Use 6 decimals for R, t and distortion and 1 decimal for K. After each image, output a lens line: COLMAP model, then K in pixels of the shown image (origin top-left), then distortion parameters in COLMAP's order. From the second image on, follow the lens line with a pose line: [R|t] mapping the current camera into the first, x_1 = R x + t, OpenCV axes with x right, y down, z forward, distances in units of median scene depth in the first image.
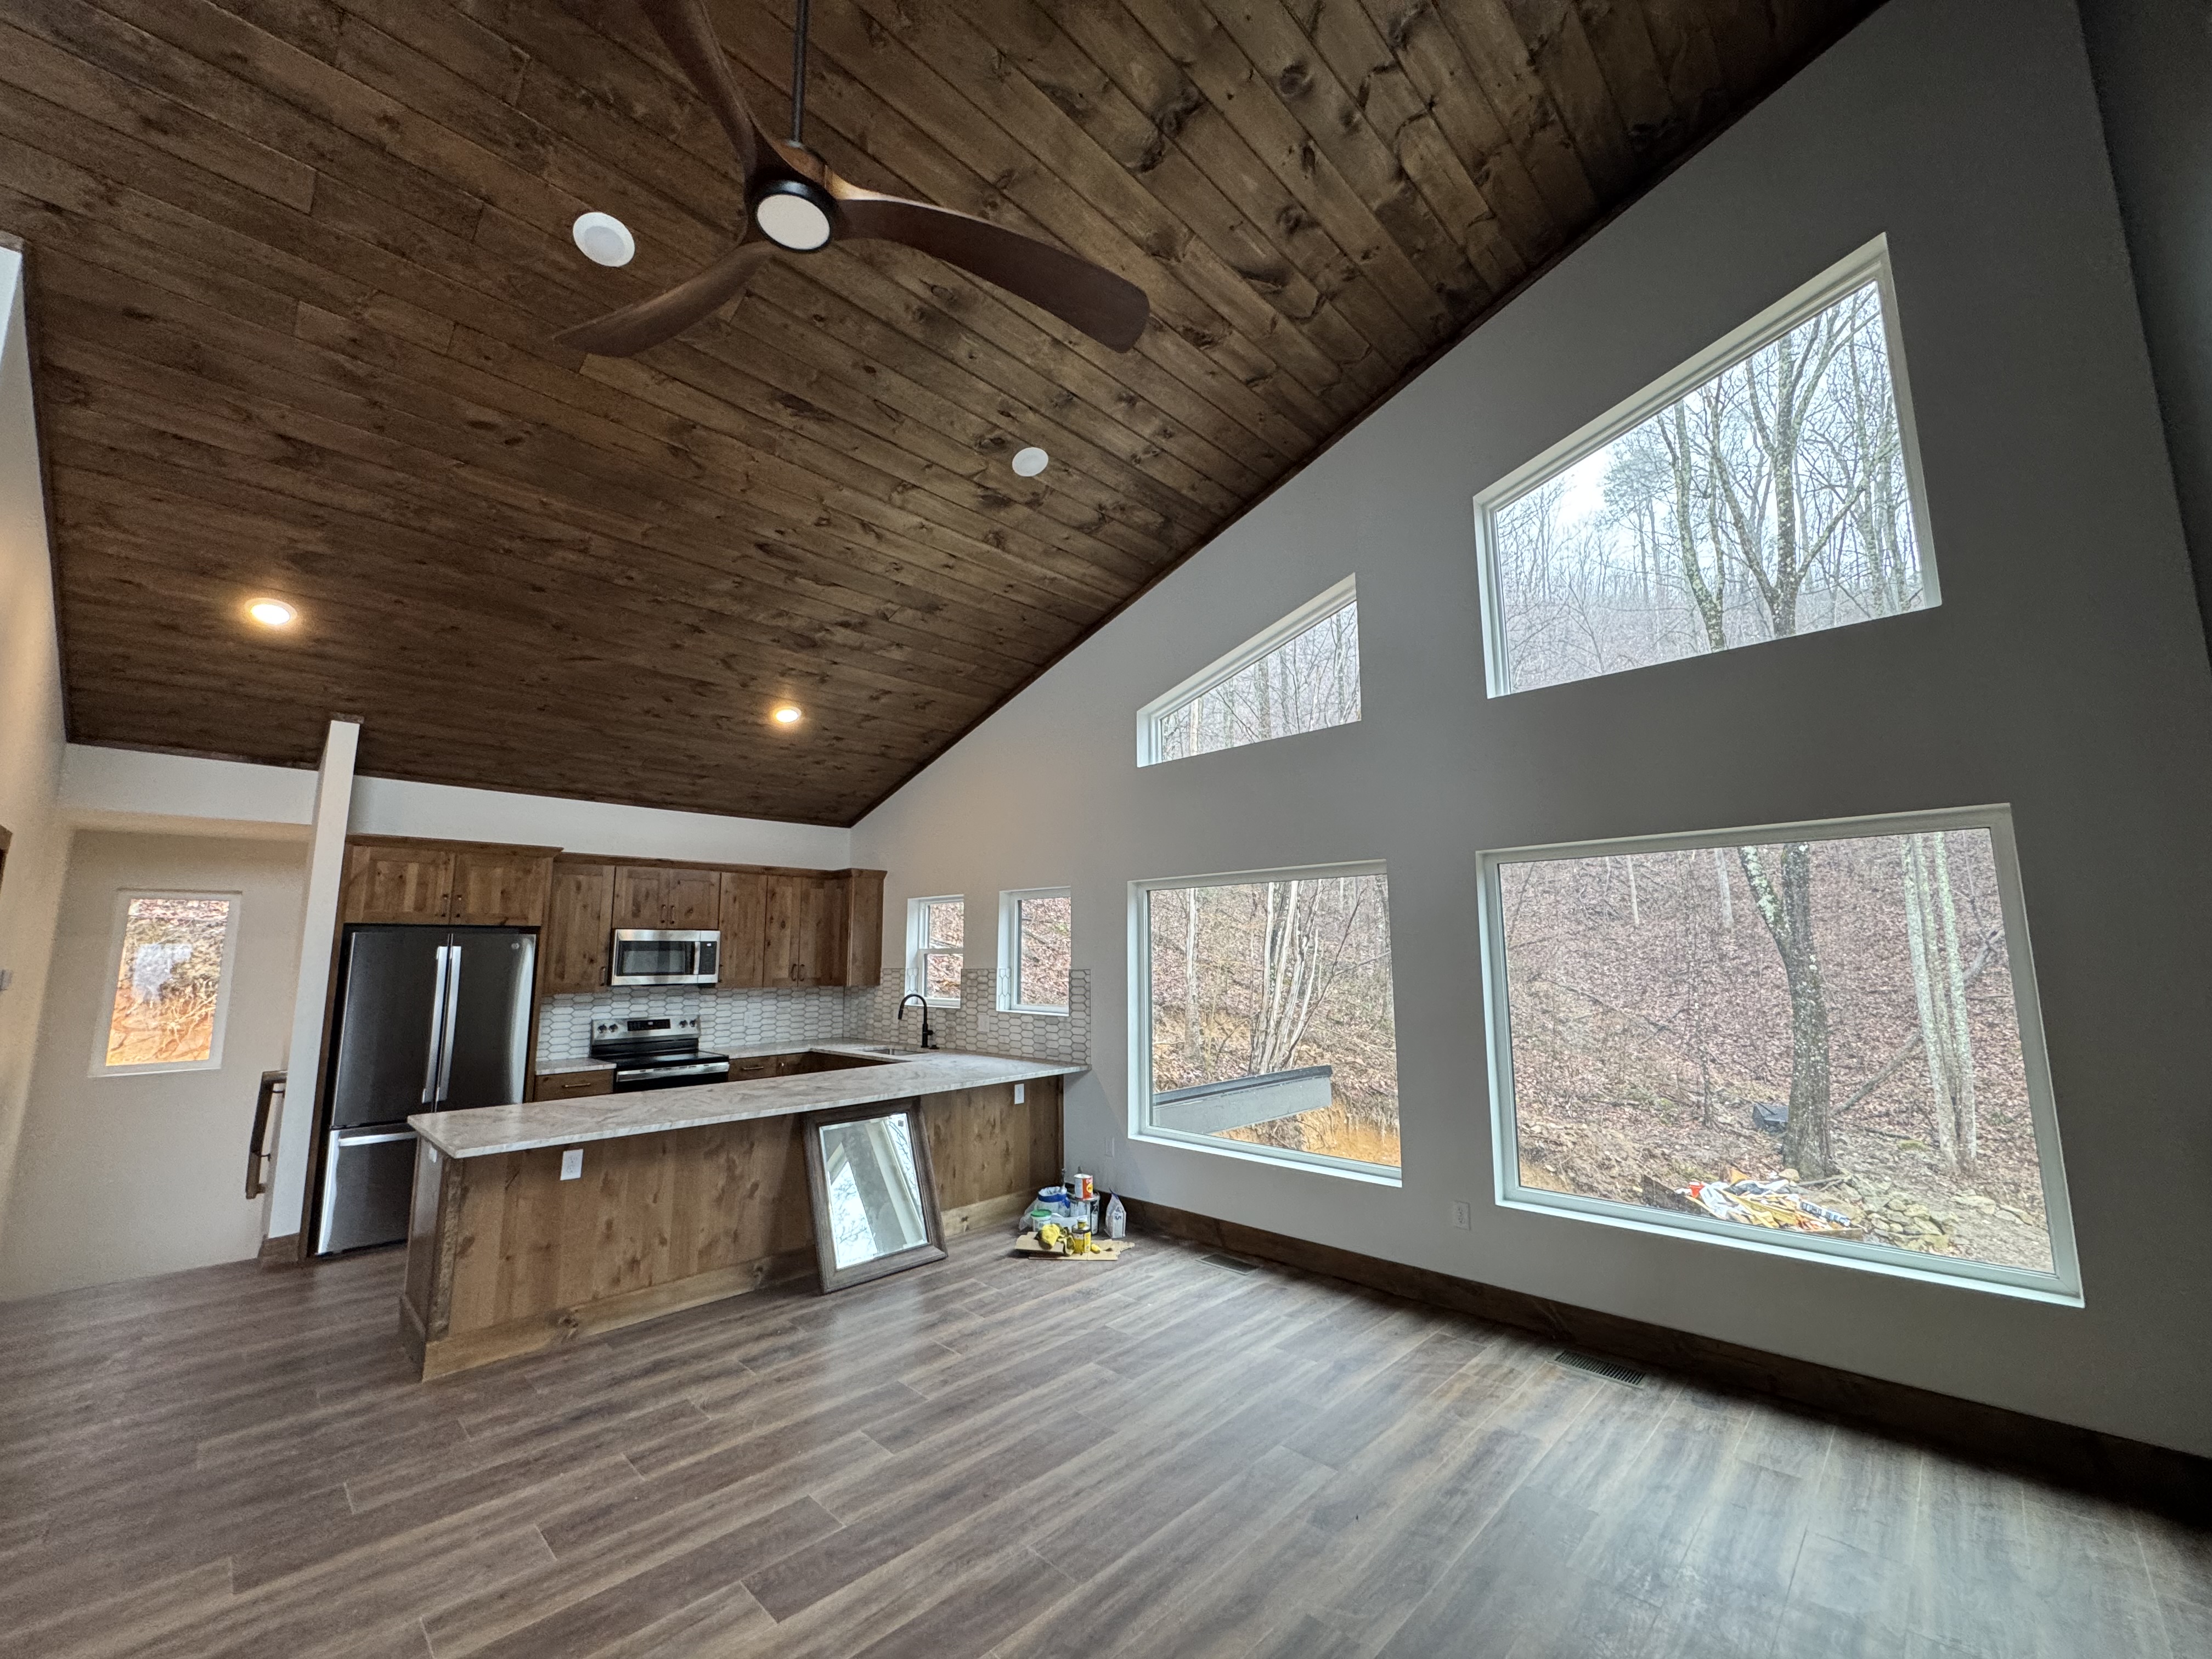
lens RADIAL K [[883.9, 0, 1106.0], [0, 883.9, 829.5], [0, 0, 1]] dist [-0.003397, -0.000453]
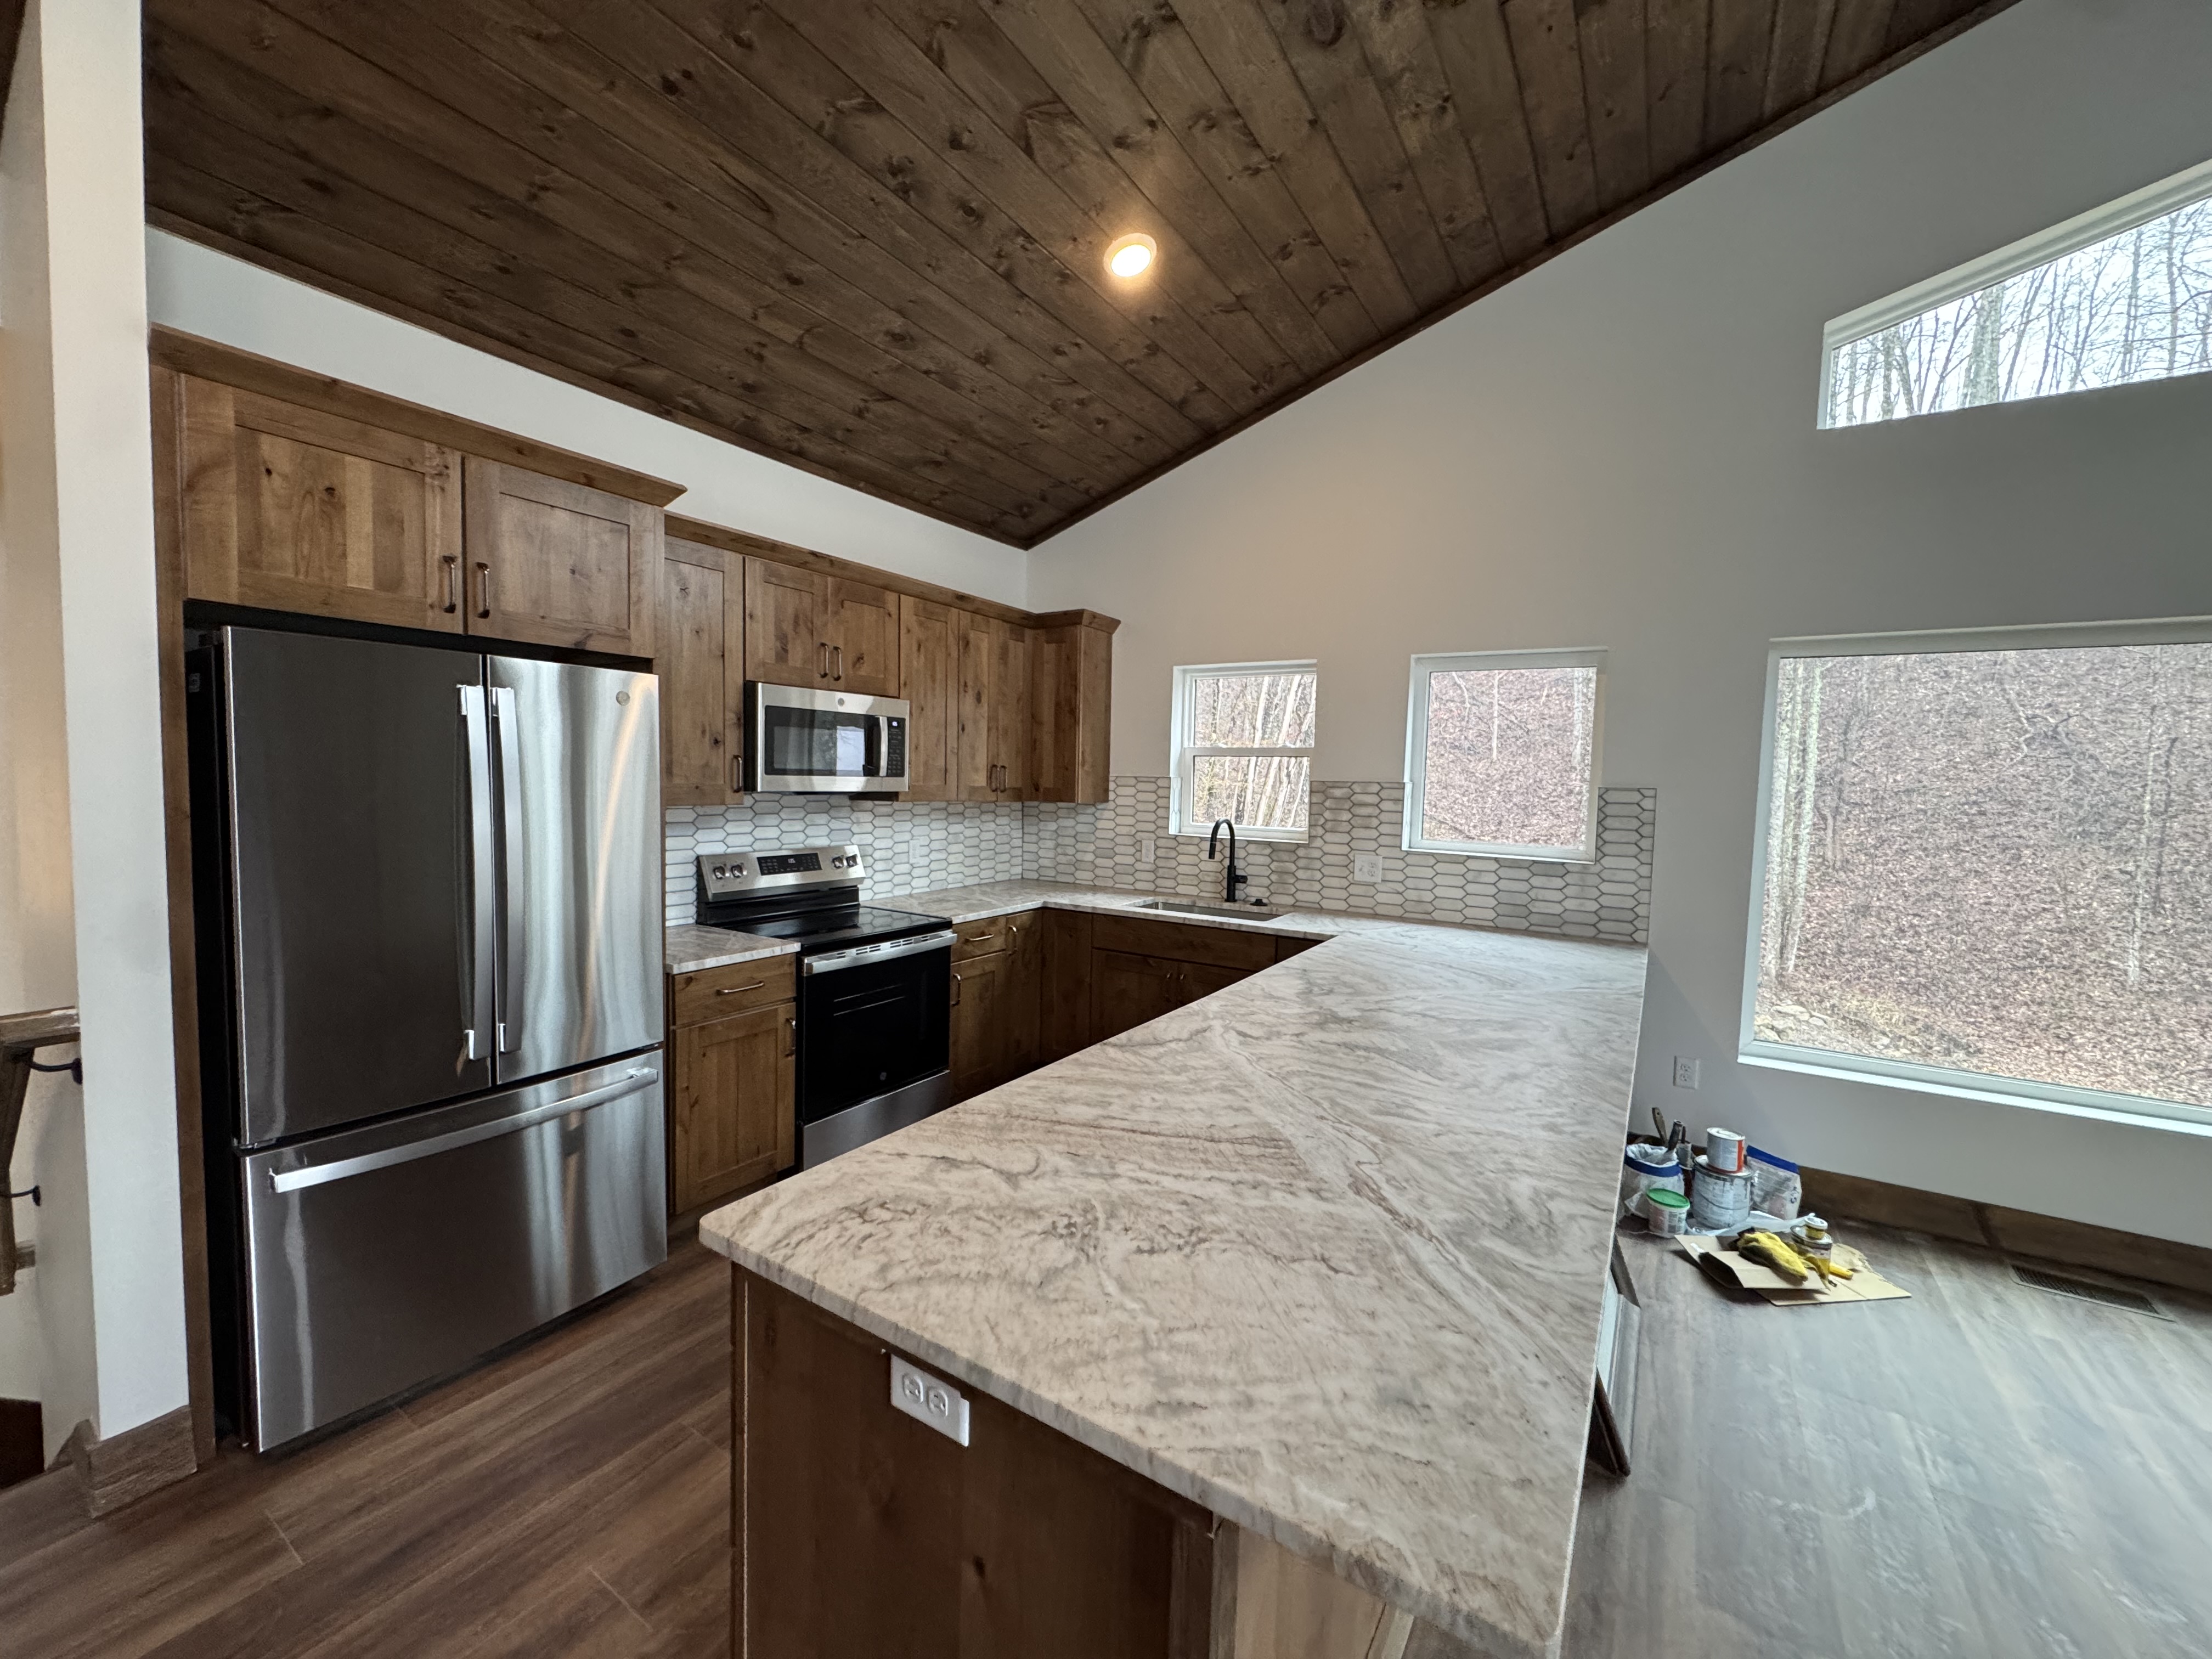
lens RADIAL K [[883.9, 0, 1106.0], [0, 883.9, 829.5], [0, 0, 1]] dist [-0.003397, -0.000453]
pose [[0.980316, 0.019708, 0.196447, -0.562668], [-0.058958, 0.978827, 0.196016, 0.104107], [-0.188424, -0.203740, 0.960722, 0.564887]]
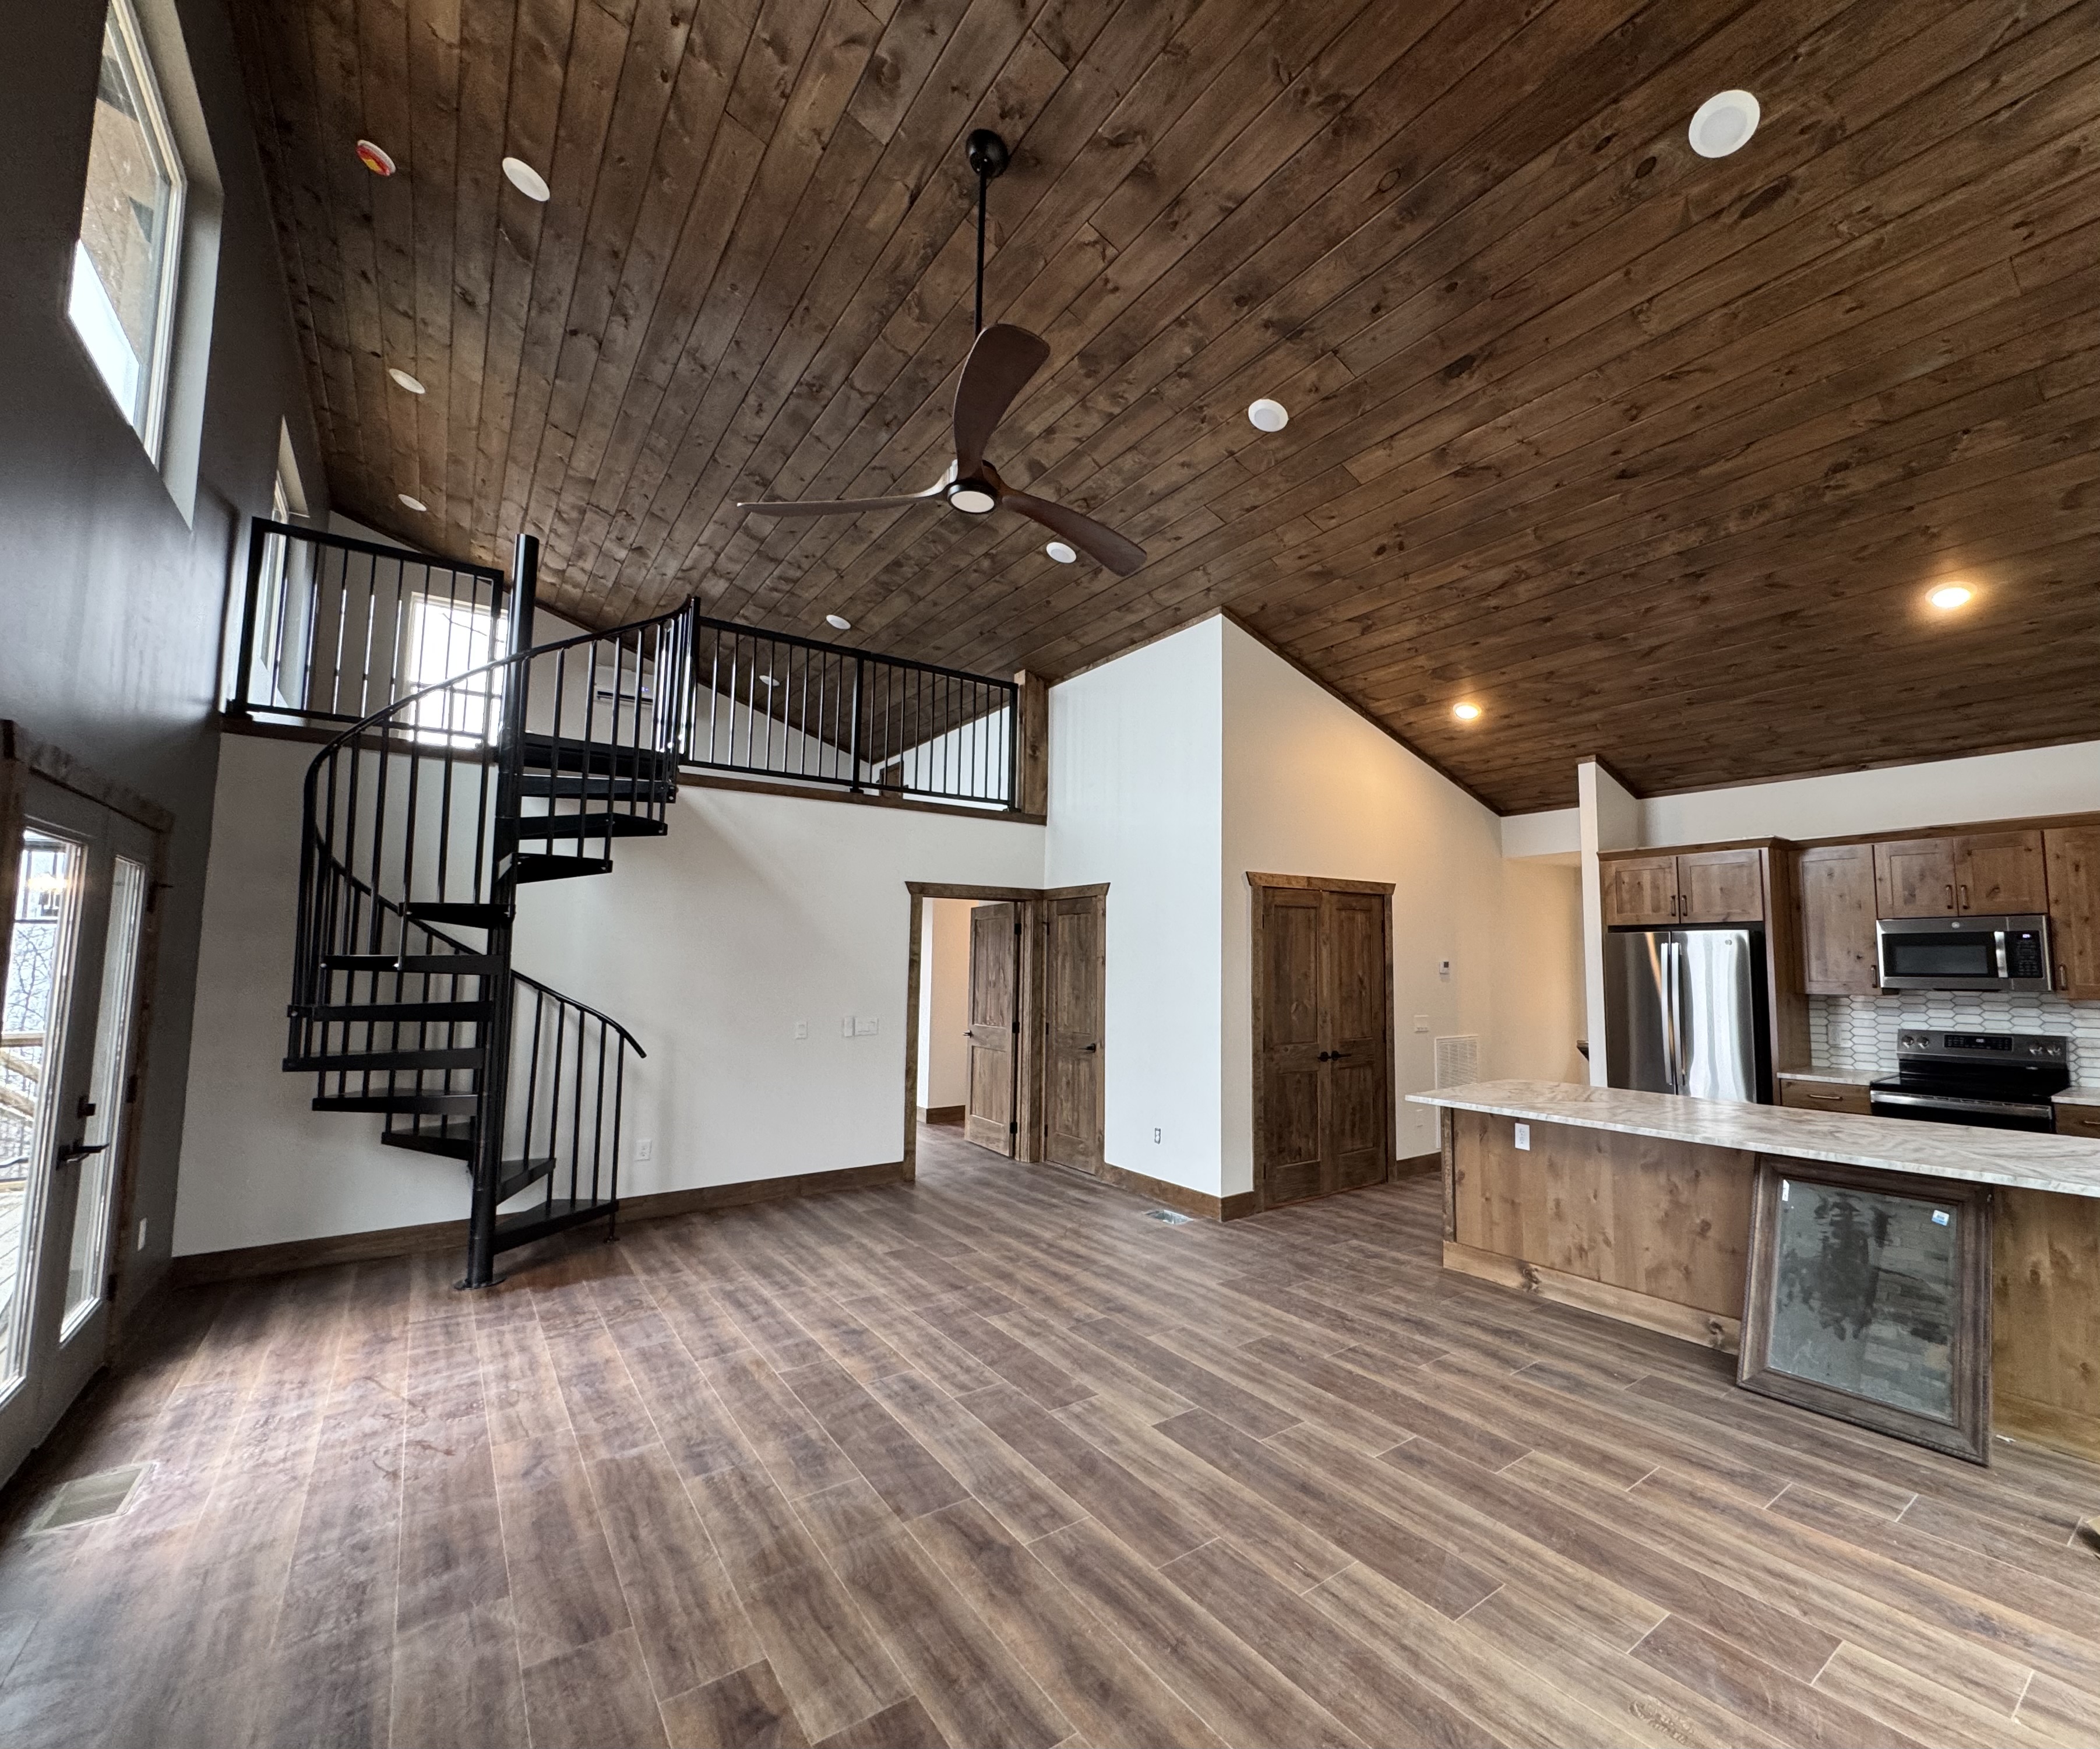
lens RADIAL K [[945.1, 0, 1182.8], [0, 945.1, 882.5], [0, 0, 1]] dist [-0.003065, -0.000479]
pose [[-0.124216, -0.074383, -0.989463, 0.494378], [0.139310, 0.986002, -0.091612, 0.084380], [0.982427, -0.149222, -0.112115, 0.572665]]
